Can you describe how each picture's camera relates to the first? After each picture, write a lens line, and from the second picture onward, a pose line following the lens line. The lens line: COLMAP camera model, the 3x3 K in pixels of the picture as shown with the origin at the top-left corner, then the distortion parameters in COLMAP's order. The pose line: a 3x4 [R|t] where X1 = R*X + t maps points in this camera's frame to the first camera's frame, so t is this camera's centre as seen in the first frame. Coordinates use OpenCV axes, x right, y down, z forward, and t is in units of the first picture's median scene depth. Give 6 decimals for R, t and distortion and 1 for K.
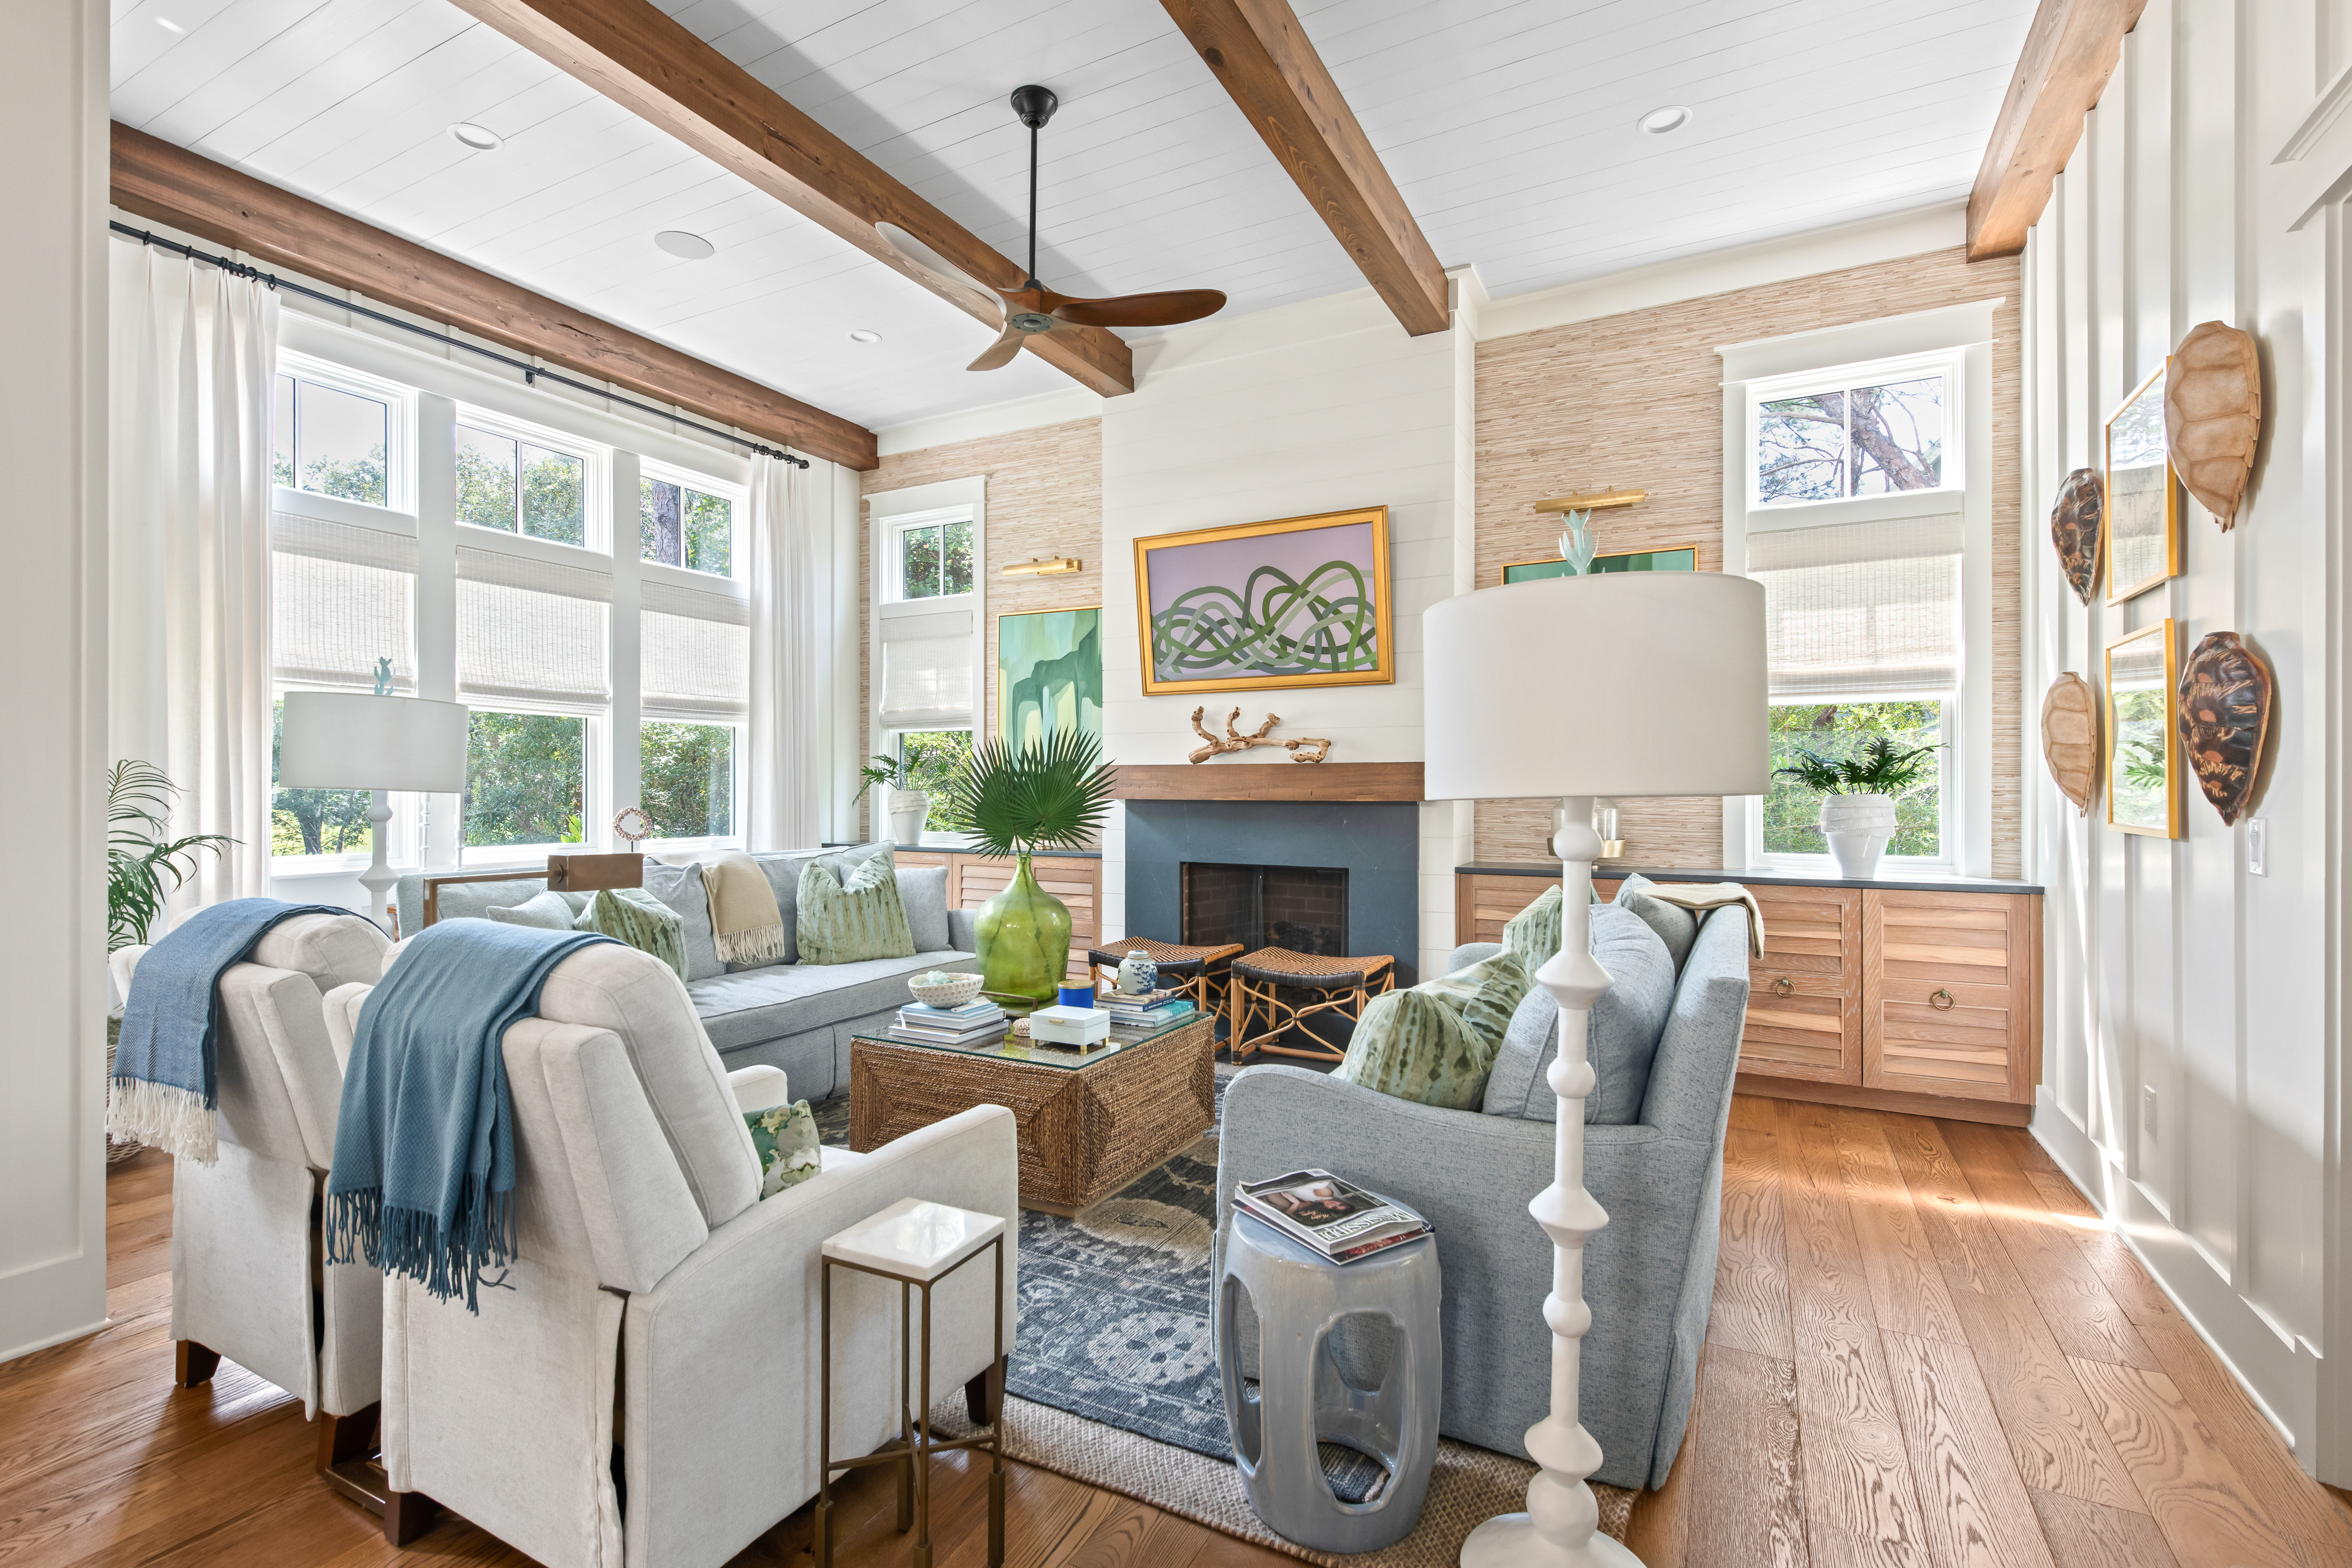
lens RADIAL K [[1102.0, 0, 1147.9], [0, 1102.0, 790.9], [0, 0, 1]] dist [0.003122, -0.001126]
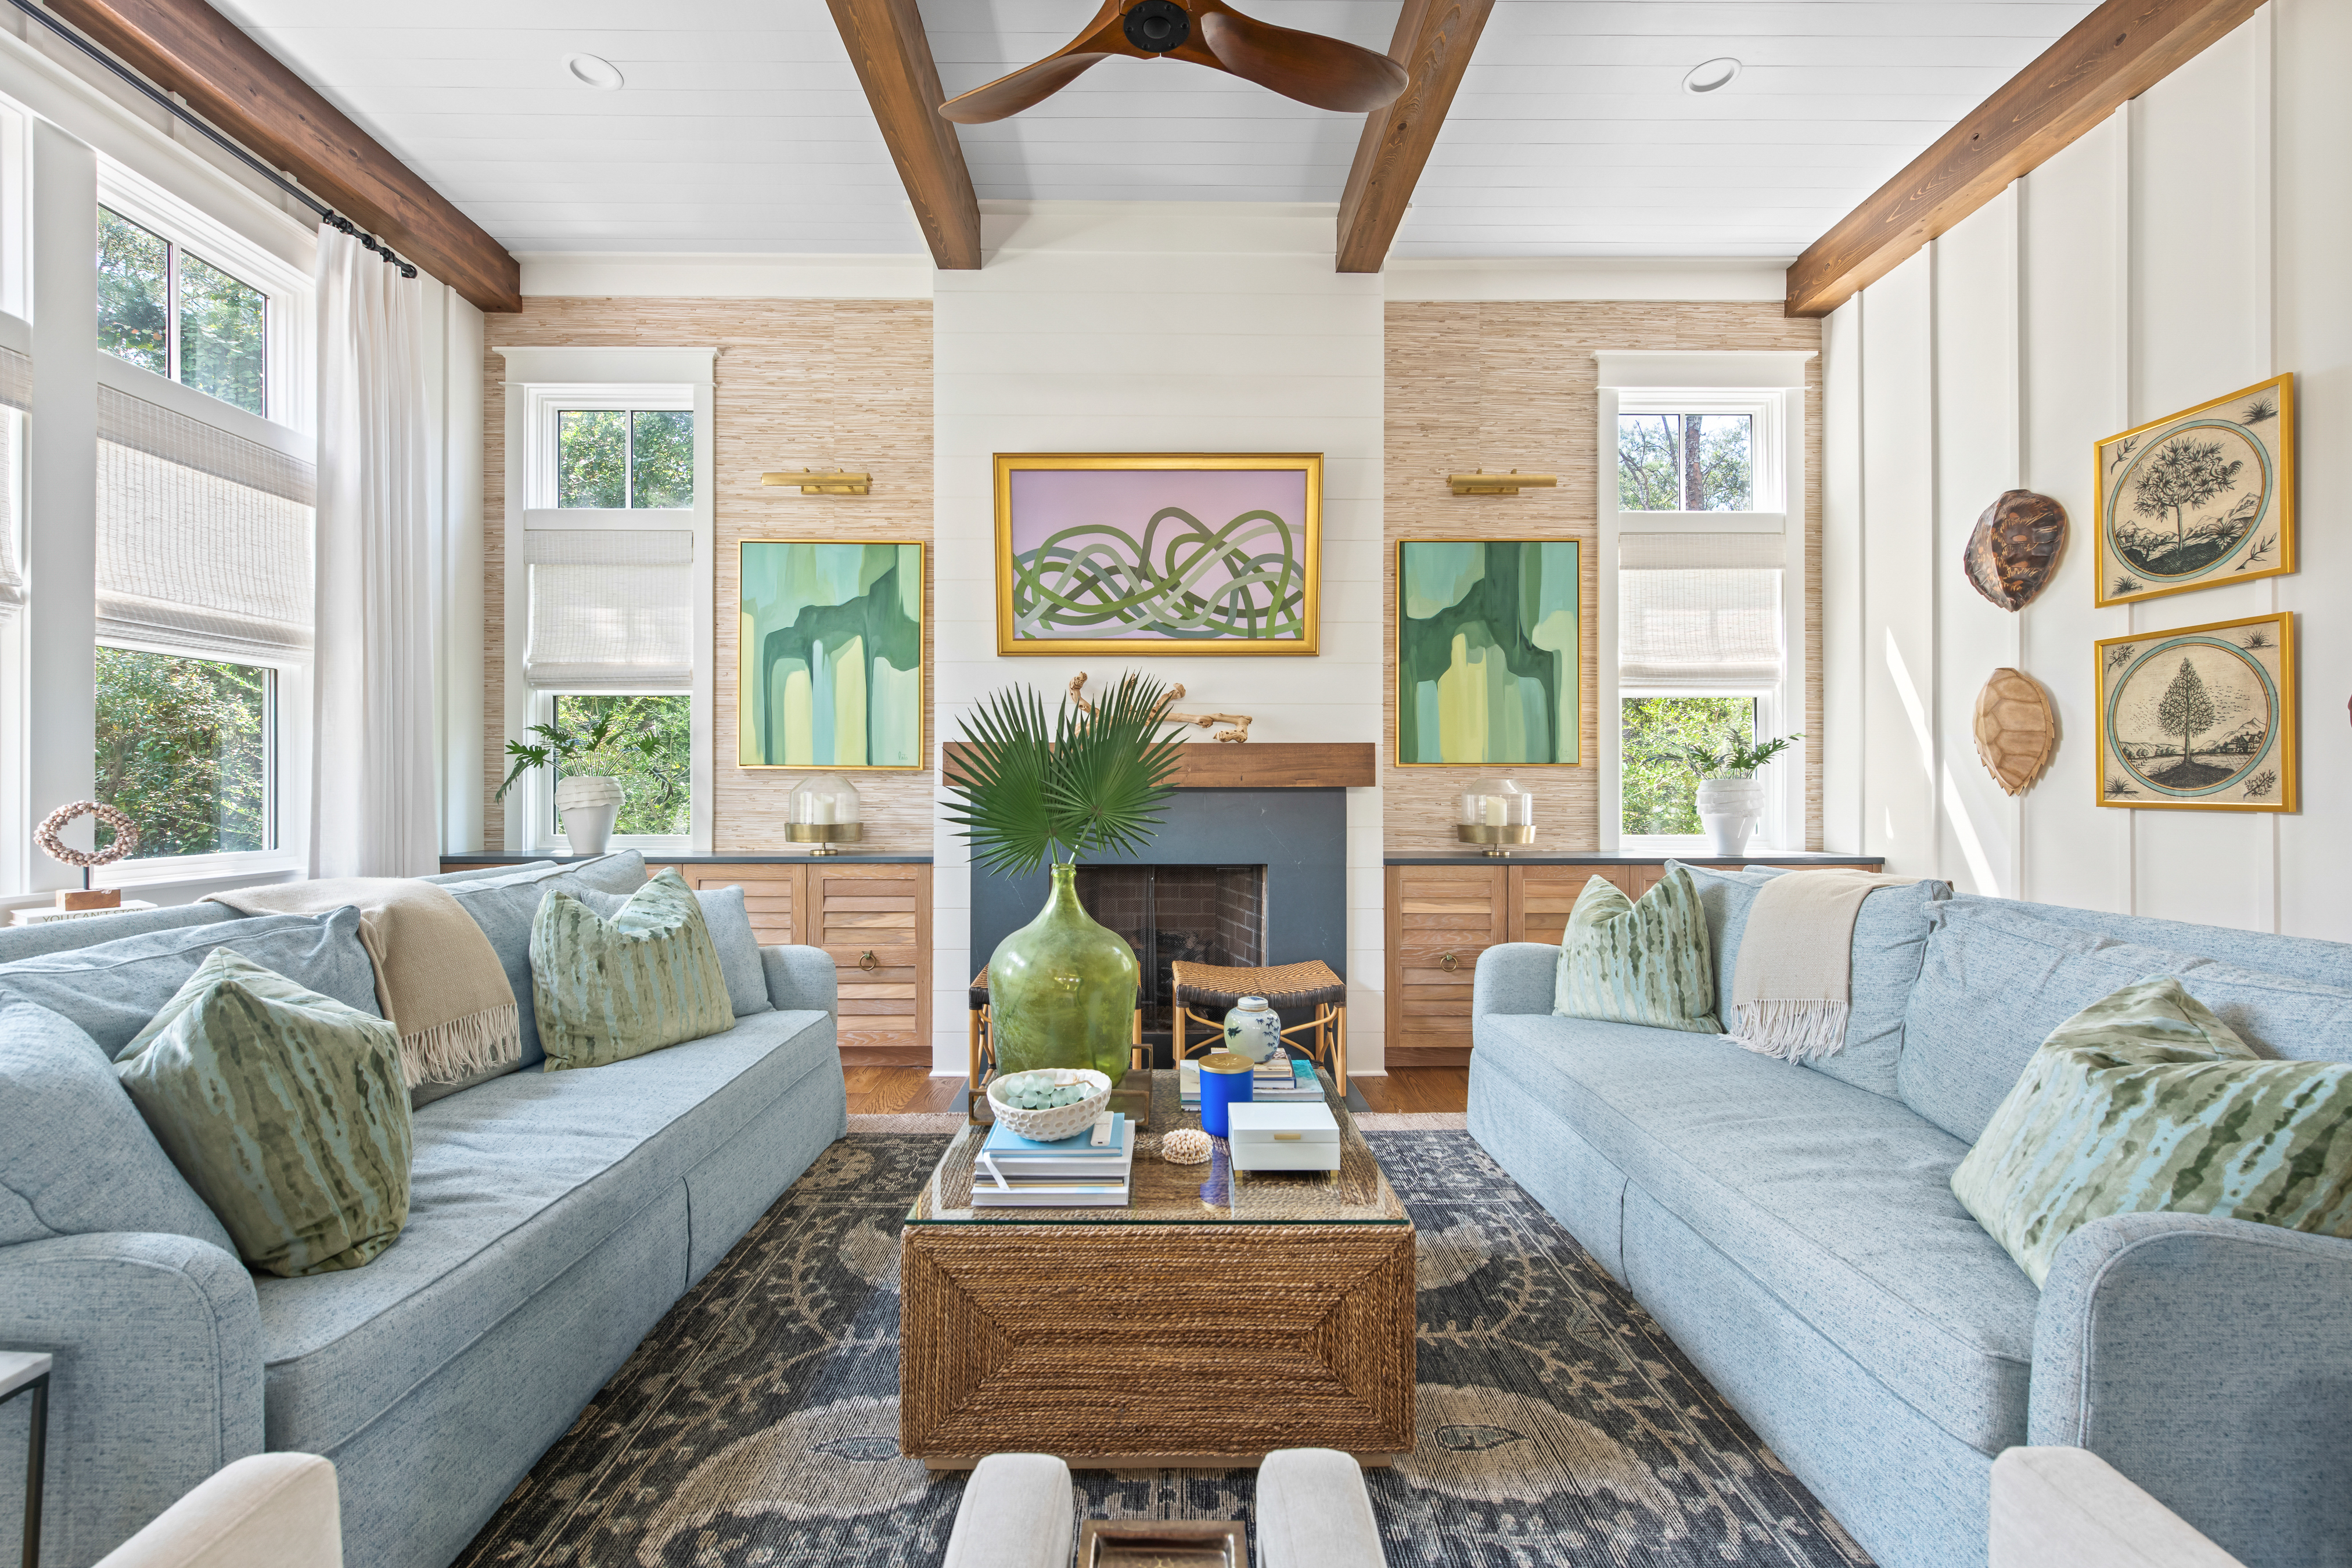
lens RADIAL K [[976.1, 0, 1162.9], [0, 976.1, 785.3], [0, 0, 1]] dist [0.003491, -0.003297]
pose [[0.868199, -0.000778, 0.496215, -0.276254], [0.001604, 0.999998, -0.001239, 0.008422], [-0.496213, 0.001872, 0.868199, 0.371258]]
